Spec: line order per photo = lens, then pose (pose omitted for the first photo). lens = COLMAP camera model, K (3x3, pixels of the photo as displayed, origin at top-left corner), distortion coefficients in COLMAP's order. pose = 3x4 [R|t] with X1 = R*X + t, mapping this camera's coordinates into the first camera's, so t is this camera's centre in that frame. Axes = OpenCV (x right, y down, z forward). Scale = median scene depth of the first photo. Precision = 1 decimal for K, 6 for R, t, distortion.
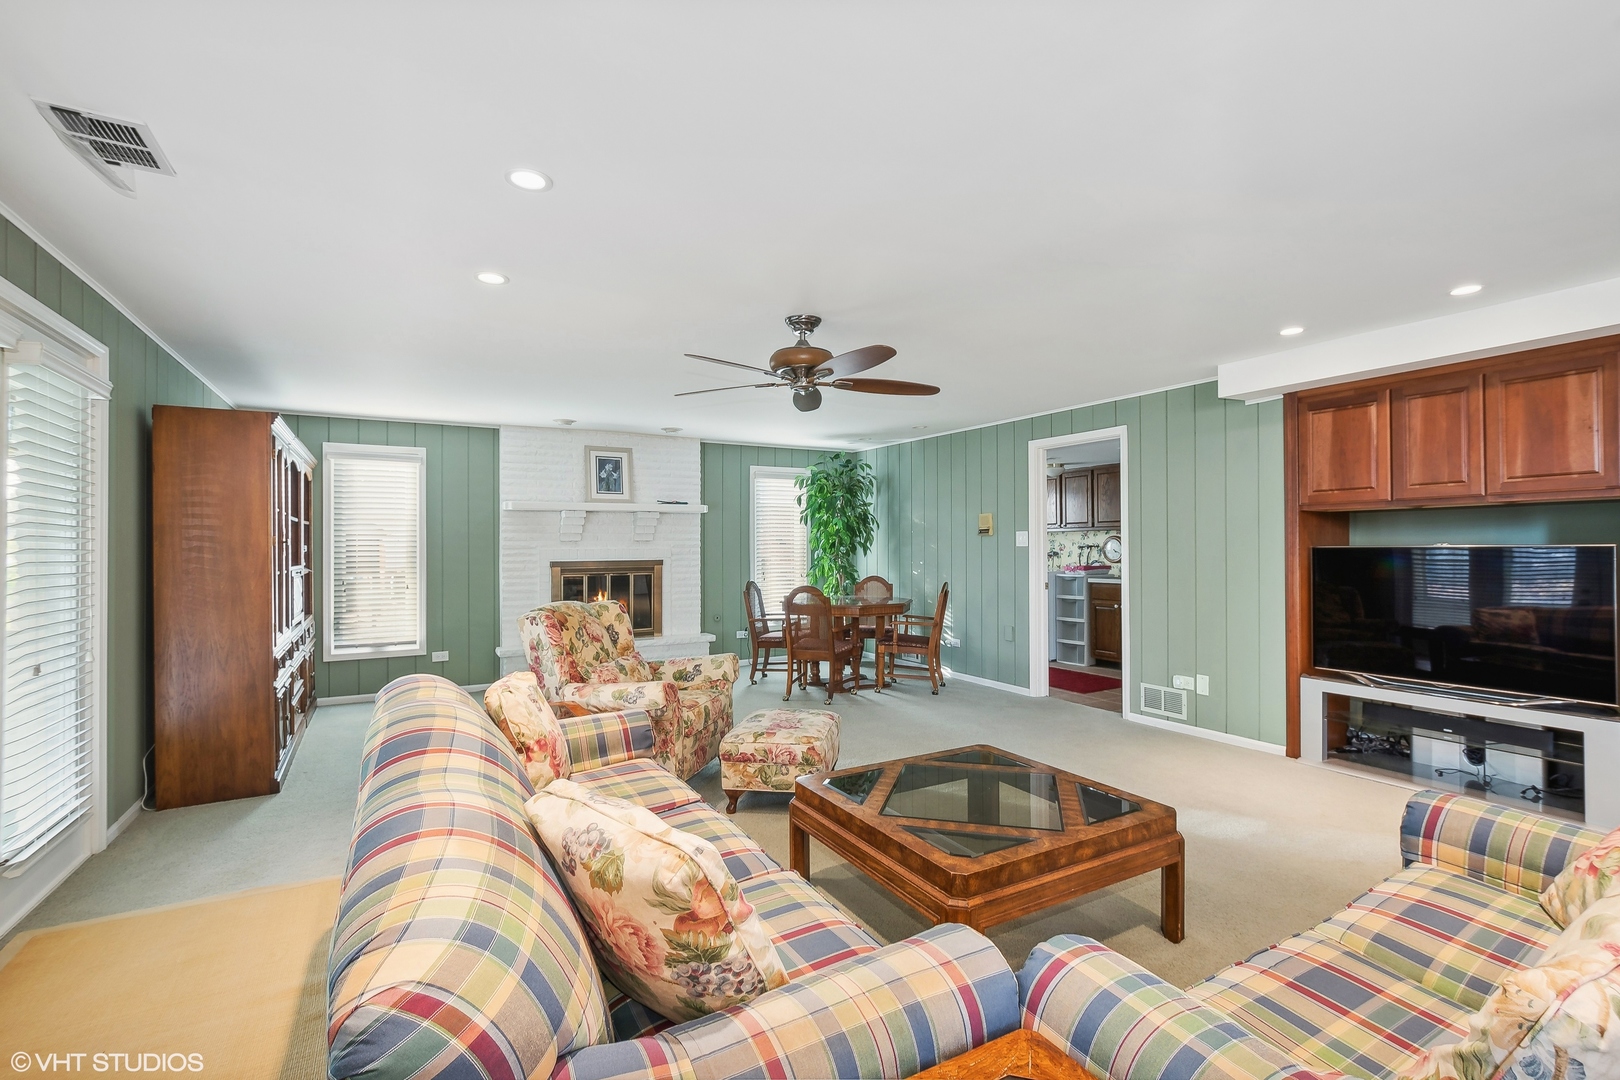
lens RADIAL K [[711.0, 0, 821.9], [0, 711.0, 543.4], [0, 0, 1]] dist [-0.016837, 0.003851]
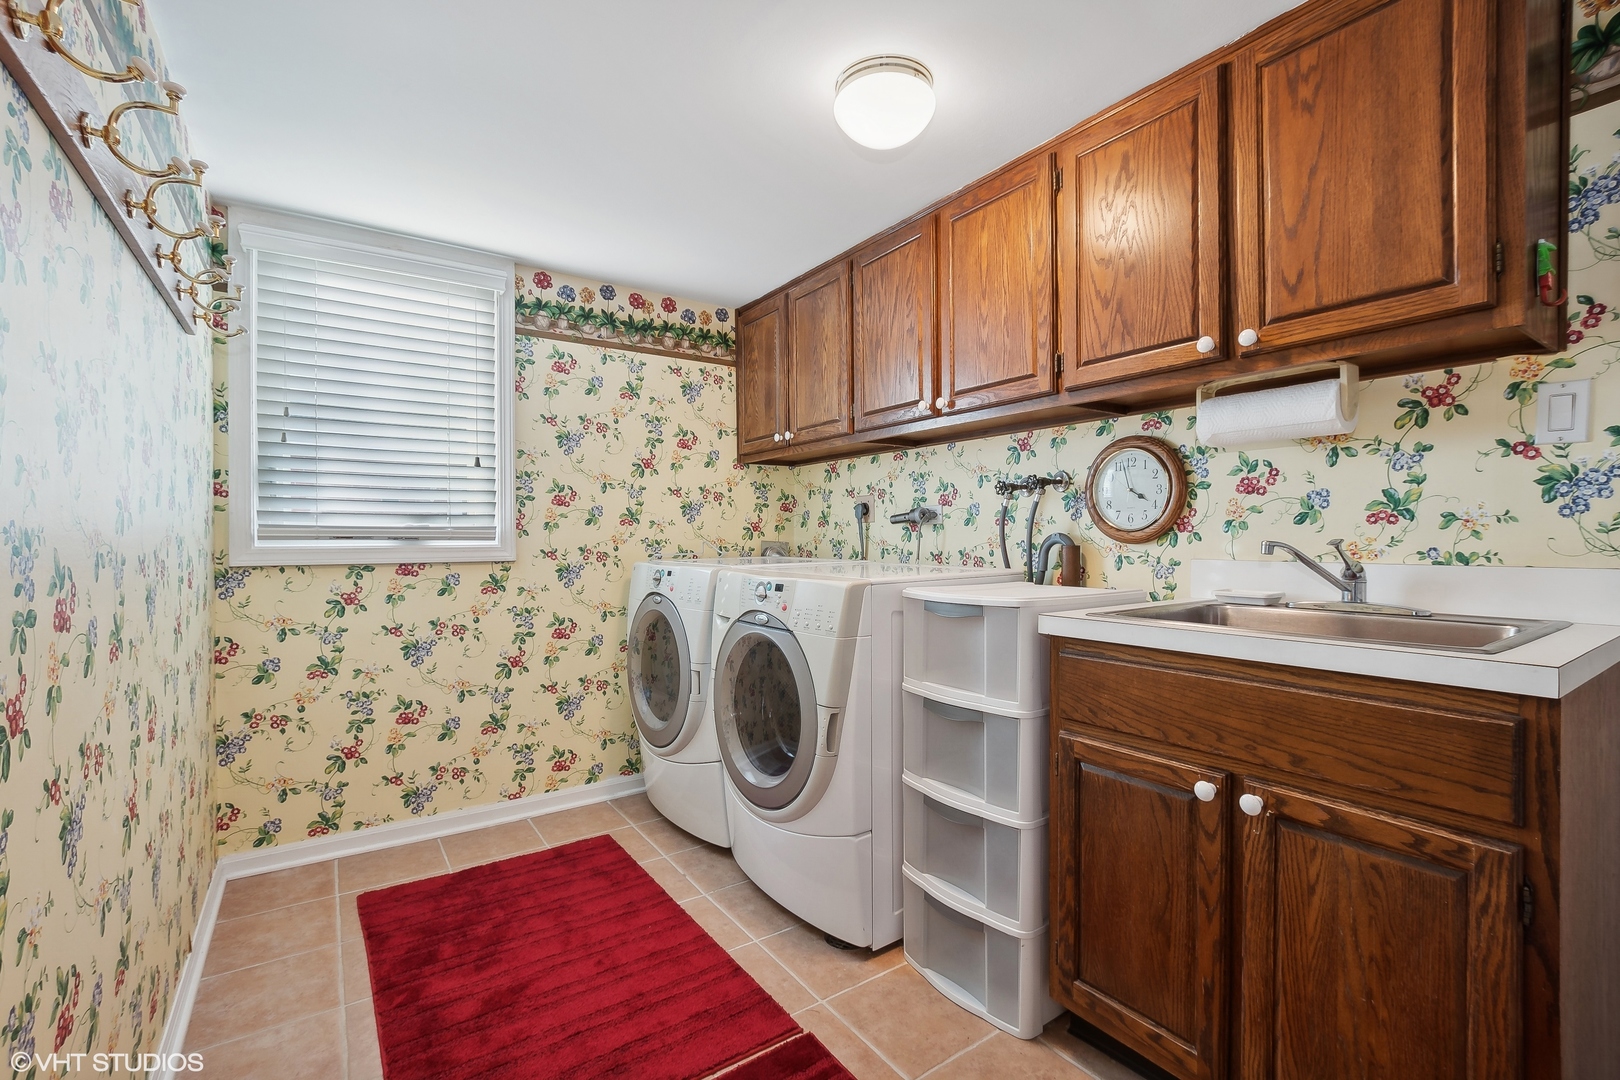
lens RADIAL K [[711.0, 0, 804.6], [0, 711.0, 543.1], [0, 0, 1]] dist [-0.016837, 0.003851]
pose [[0.997218, 0.011229, 0.073688, 0.268774], [-0.011832, 0.999900, 0.007753, 0.026642], [-0.073594, -0.008603, 0.997251, 0.736005]]
